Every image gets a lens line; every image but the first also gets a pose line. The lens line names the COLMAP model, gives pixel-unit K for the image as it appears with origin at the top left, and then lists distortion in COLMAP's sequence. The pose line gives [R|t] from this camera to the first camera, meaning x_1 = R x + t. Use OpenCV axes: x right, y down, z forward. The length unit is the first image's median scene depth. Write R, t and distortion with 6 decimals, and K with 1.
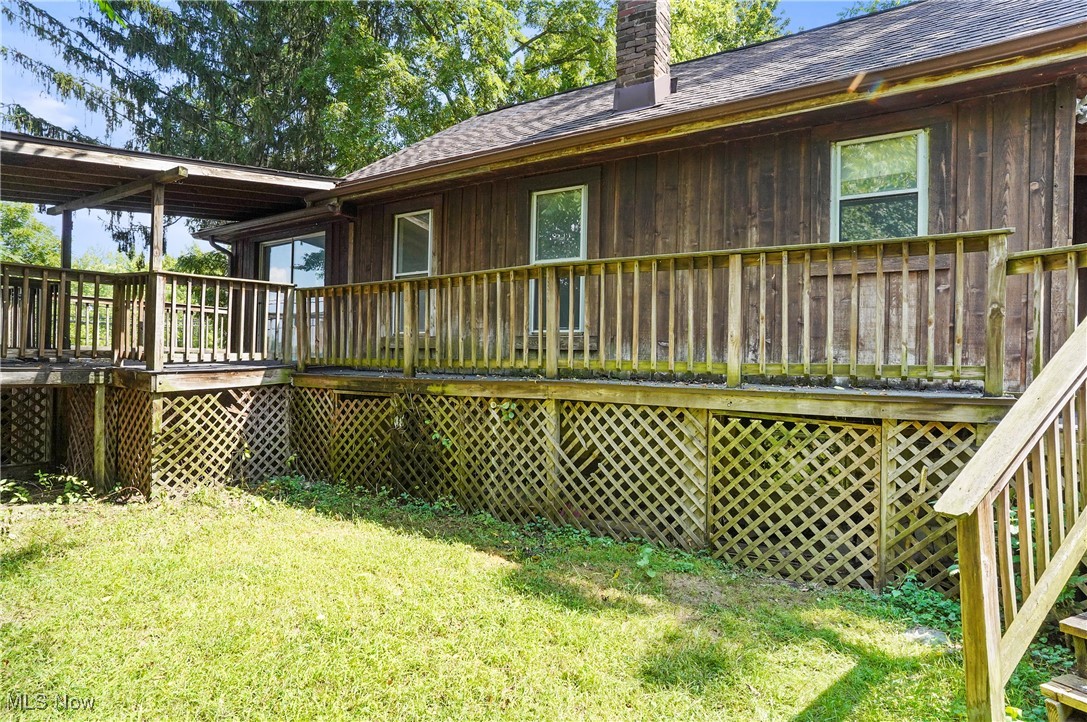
lens RADIAL K [[587.7, 0, 536.5], [0, 587.7, 359.4], [0, 0, 1]] dist [-0.067651, 0.035364]
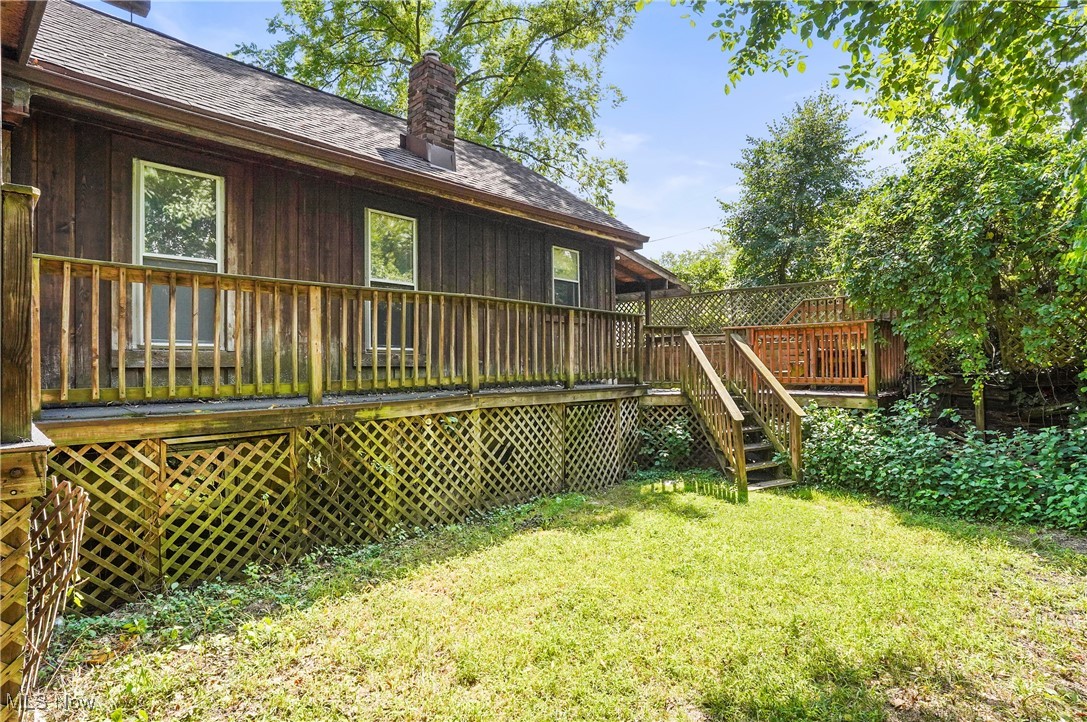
lens RADIAL K [[587.7, 0, 540.8], [0, 587.7, 362.6], [0, 0, 1]] dist [-0.067651, 0.035364]
pose [[0.164716, -0.016049, 0.986211, -1.125253], [0.006388, 0.999864, 0.015204, -0.044125], [-0.986320, 0.003795, 0.164796, 0.662092]]
